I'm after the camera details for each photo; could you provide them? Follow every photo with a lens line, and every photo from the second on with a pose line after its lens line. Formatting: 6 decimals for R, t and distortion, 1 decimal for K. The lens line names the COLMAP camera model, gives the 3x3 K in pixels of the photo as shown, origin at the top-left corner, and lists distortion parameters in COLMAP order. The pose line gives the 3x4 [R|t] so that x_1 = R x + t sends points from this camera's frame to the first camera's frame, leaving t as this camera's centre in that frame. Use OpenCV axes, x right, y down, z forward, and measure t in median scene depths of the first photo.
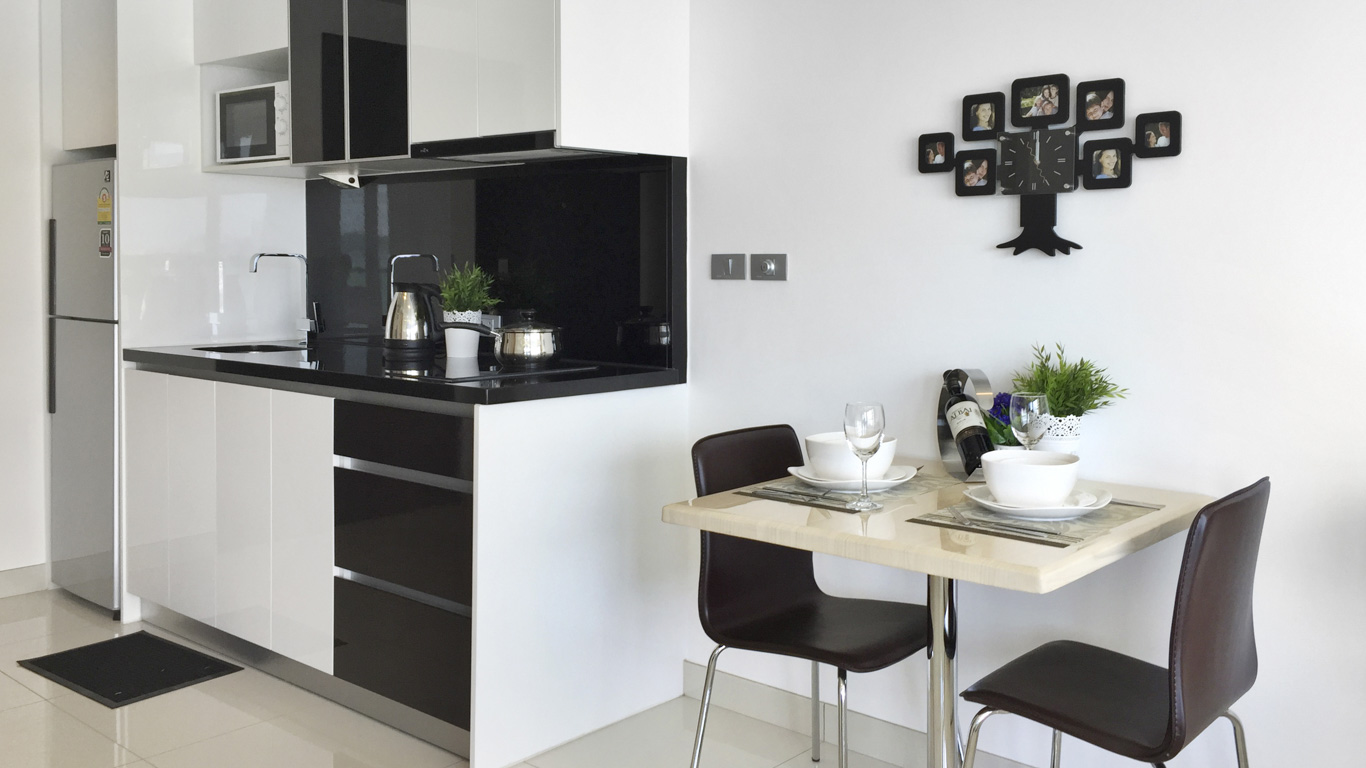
lens RADIAL K [[1156.8, 0, 683.0], [0, 1156.8, 384.0], [0, 0, 1]] dist [0.218649, -0.265639]
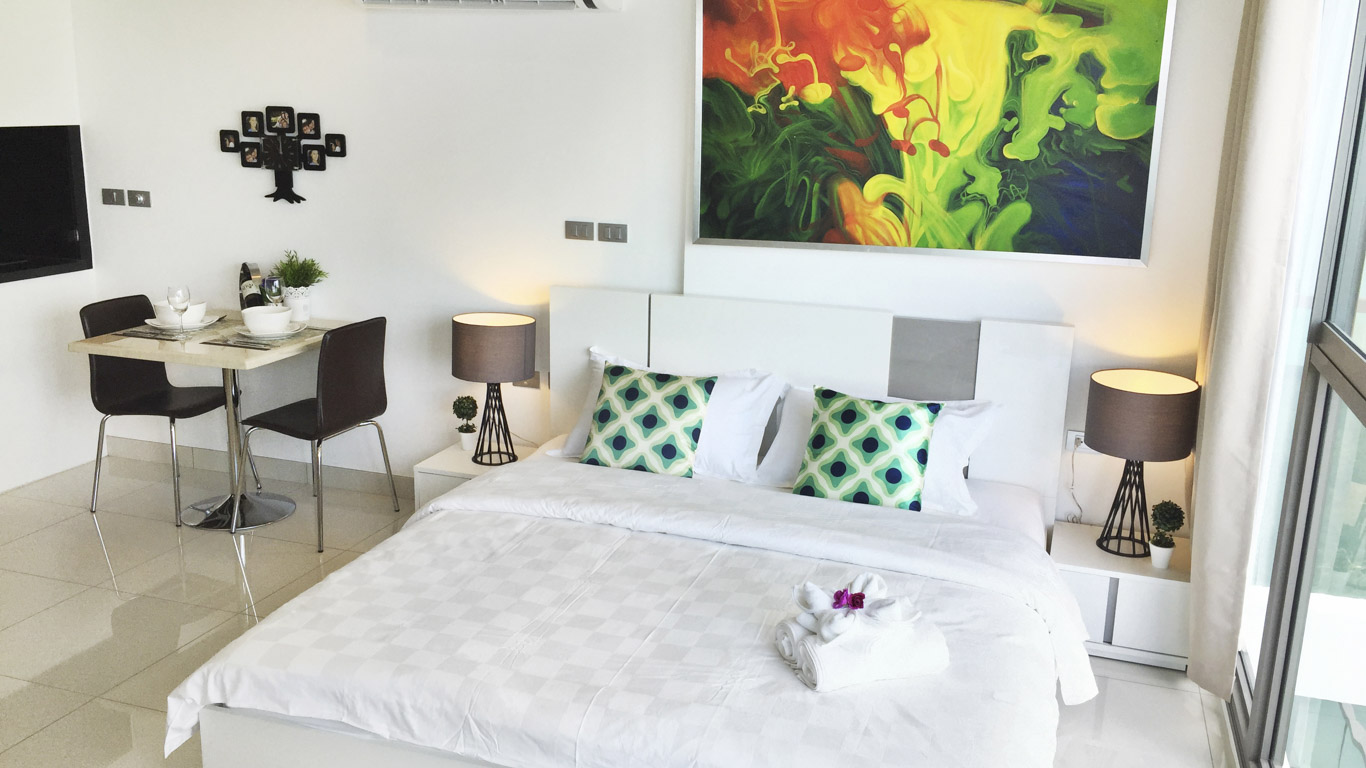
lens RADIAL K [[1156.8, 0, 683.0], [0, 1156.8, 384.0], [0, 0, 1]] dist [0.218649, -0.265639]
pose [[0.929140, -0.069764, 0.363087, 0.181959], [0.015180, 0.988407, 0.151066, -0.099834], [-0.369417, -0.134850, 0.919427, -1.073475]]
